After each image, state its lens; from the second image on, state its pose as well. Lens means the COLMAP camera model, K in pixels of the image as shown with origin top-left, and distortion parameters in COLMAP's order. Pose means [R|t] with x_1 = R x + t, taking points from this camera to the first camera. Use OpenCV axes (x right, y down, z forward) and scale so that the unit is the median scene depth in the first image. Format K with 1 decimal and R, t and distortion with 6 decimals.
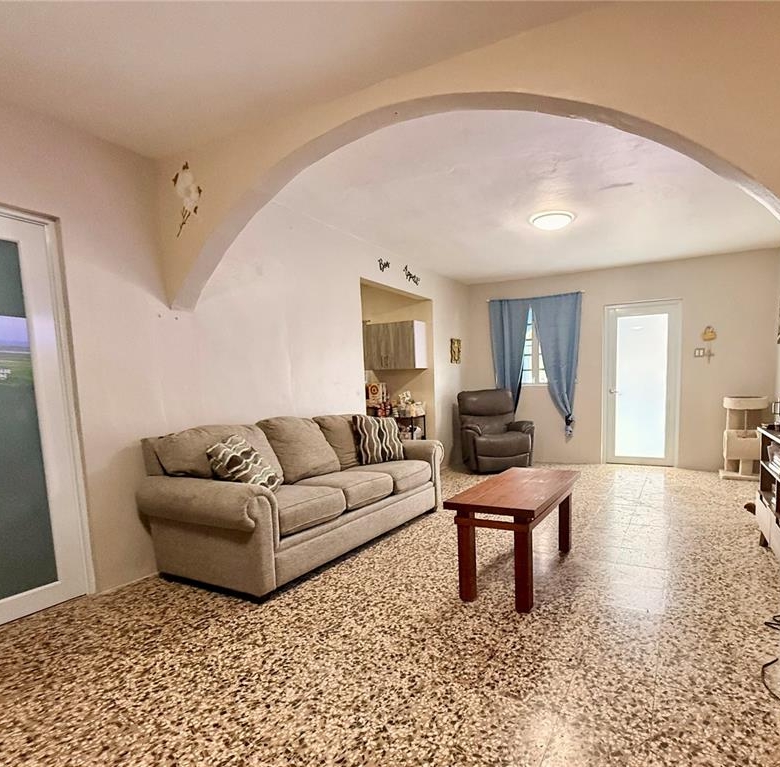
lens RADIAL K [[405.4, 0, 394.0], [0, 405.4, 383.4], [0, 0, 1]] dist [-0.000552, 0.000044]
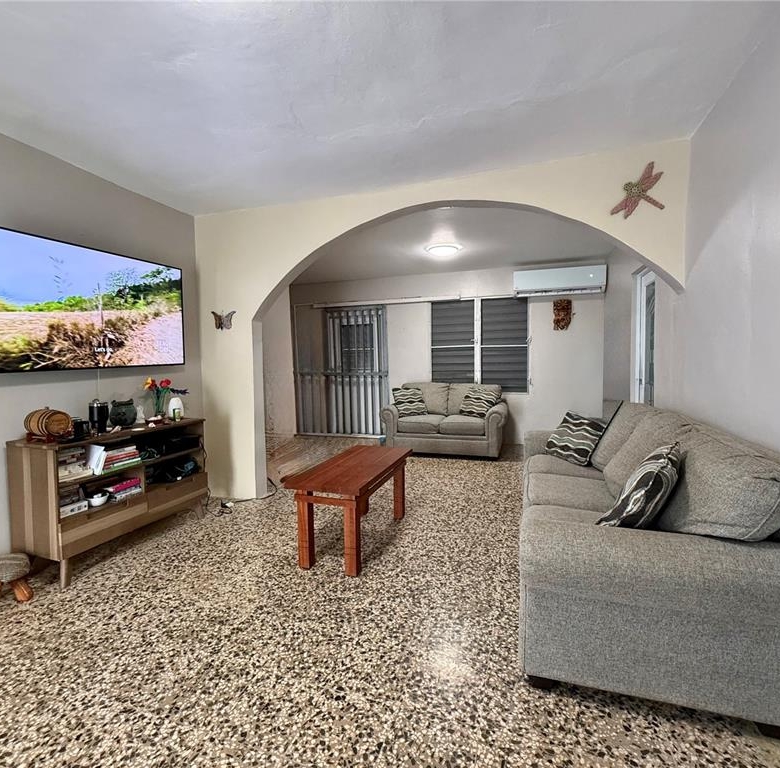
lens RADIAL K [[405.4, 0, 394.0], [0, 405.4, 383.9], [0, 0, 1]] dist [-0.000552, 0.000044]
pose [[-0.954952, 0.055336, -0.291557, 0.628969], [0.039065, 0.997352, 0.061339, -0.035185], [0.294179, 0.047186, -0.954585, 2.477578]]
